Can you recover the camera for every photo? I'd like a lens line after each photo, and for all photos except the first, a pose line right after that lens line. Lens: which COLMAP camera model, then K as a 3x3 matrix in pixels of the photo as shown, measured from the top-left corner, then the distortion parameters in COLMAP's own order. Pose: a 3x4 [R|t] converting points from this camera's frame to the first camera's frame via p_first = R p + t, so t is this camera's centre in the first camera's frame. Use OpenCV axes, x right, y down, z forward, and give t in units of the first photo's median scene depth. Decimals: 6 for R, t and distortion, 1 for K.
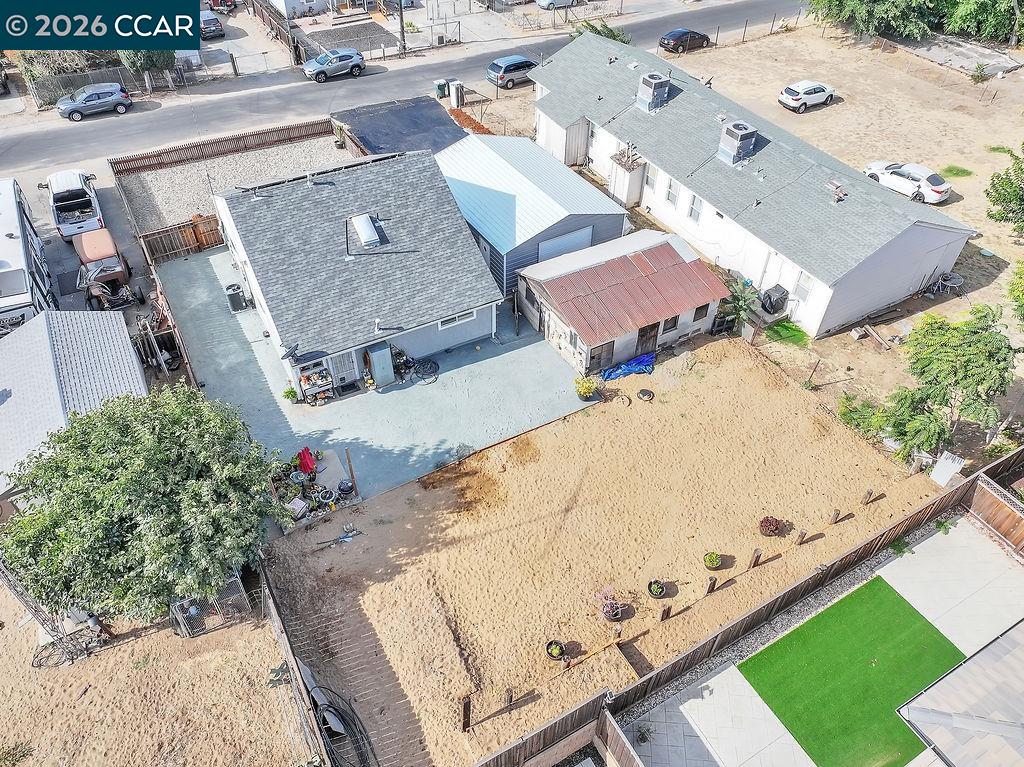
lens RADIAL K [[734.3, 0, 516.8], [0, 734.3, 381.0], [0, 0, 1]] dist [0.012399, 0.003215]
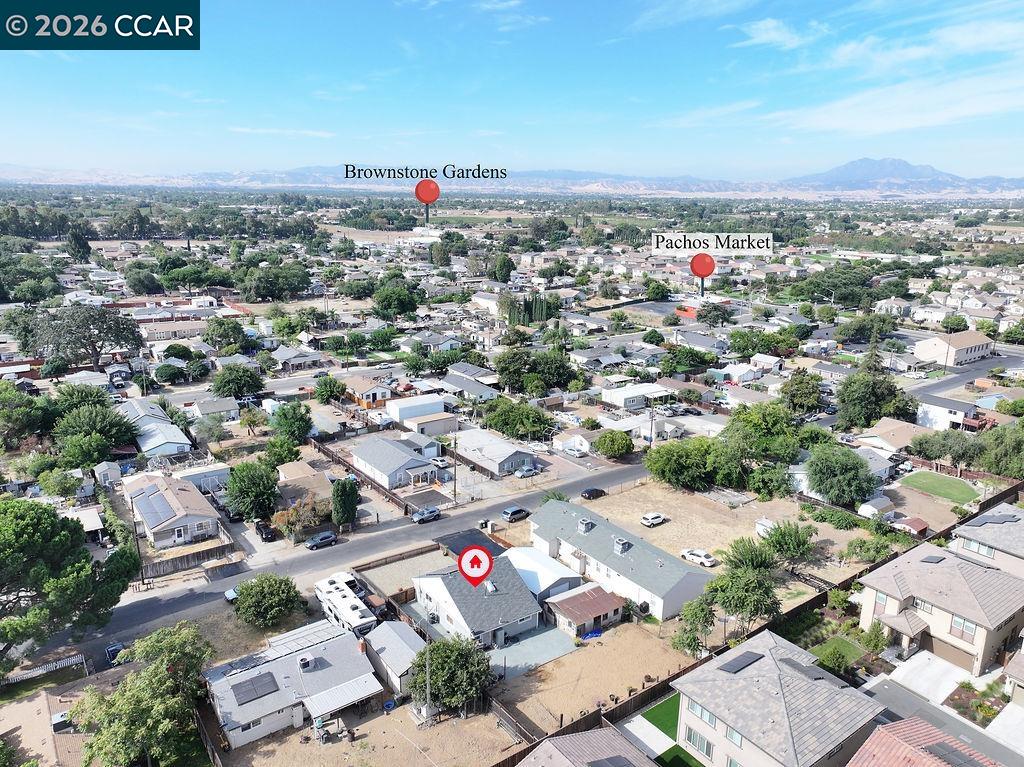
lens RADIAL K [[734.3, 0, 516.8], [0, 734.3, 381.0], [0, 0, 1]] dist [0.012399, 0.003215]
pose [[0.993156, -0.025810, 0.113909, -0.281363], [0.078519, 0.869545, -0.487571, 0.329562], [-0.086465, 0.493178, 0.865621, -1.225818]]
